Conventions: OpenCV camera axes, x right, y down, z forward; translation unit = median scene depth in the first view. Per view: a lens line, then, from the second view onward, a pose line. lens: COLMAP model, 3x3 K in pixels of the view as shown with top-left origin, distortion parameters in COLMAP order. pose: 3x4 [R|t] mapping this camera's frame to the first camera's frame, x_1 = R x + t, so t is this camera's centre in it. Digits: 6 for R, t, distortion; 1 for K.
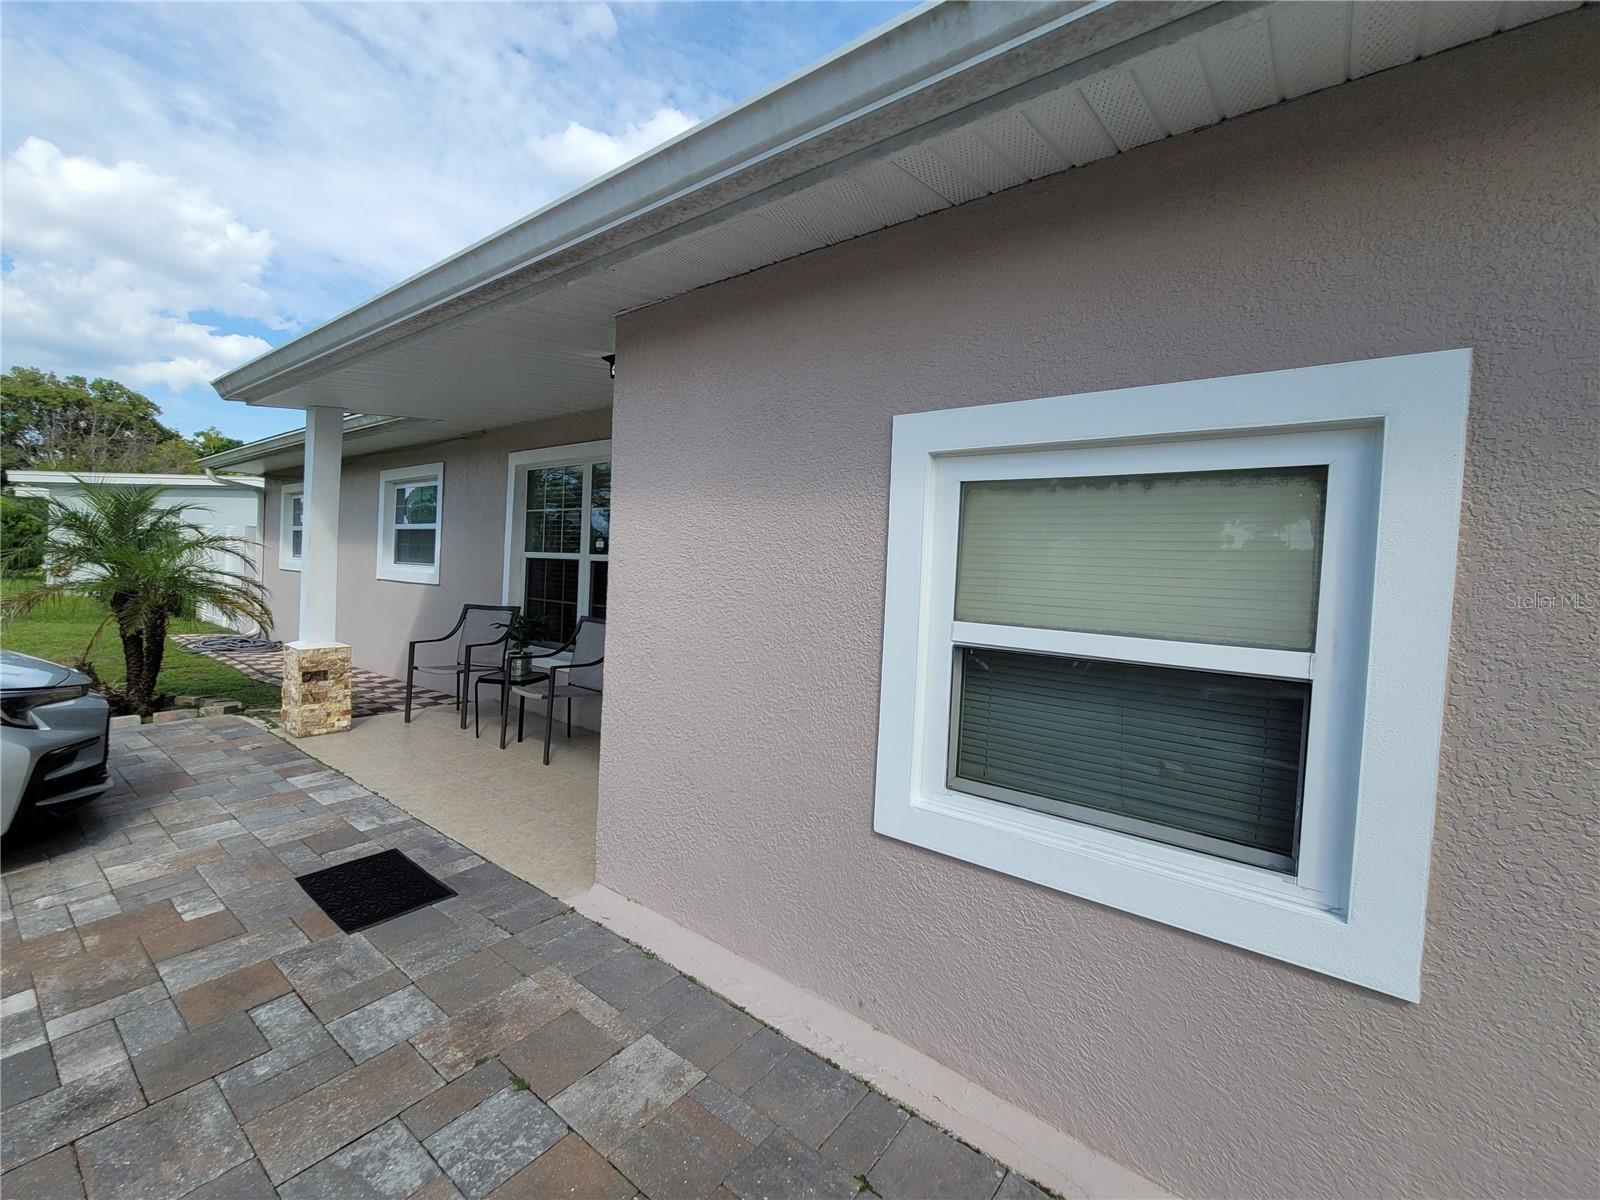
lens RADIAL K [[666.3, 0, 800.0], [0, 666.3, 600.0], [0, 0, 1]] dist [-0.014071, 0.004598]
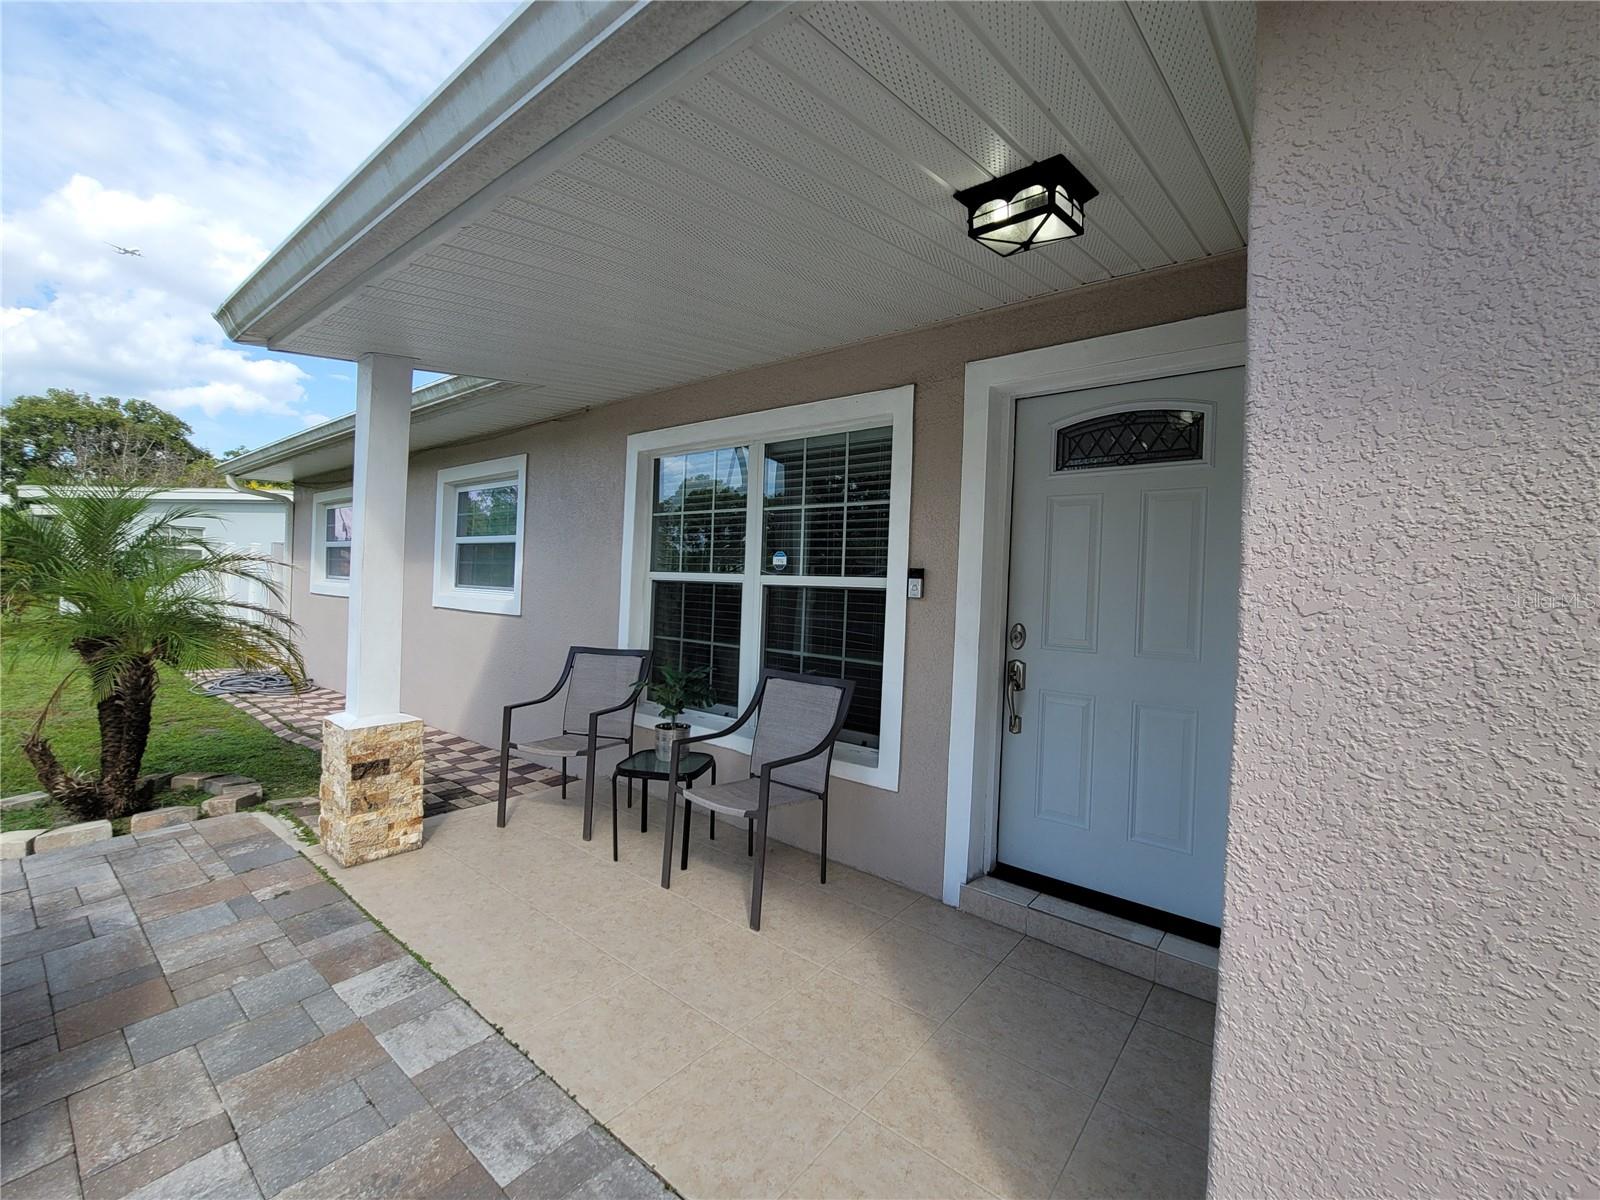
lens RADIAL K [[666.3, 0, 800.0], [0, 666.3, 600.0], [0, 0, 1]] dist [-0.014071, 0.004598]
pose [[0.999624, -0.009211, -0.025828, -0.257142], [0.008730, 0.999787, -0.018691, -0.029827], [0.025994, 0.018459, 0.999492, 0.314618]]
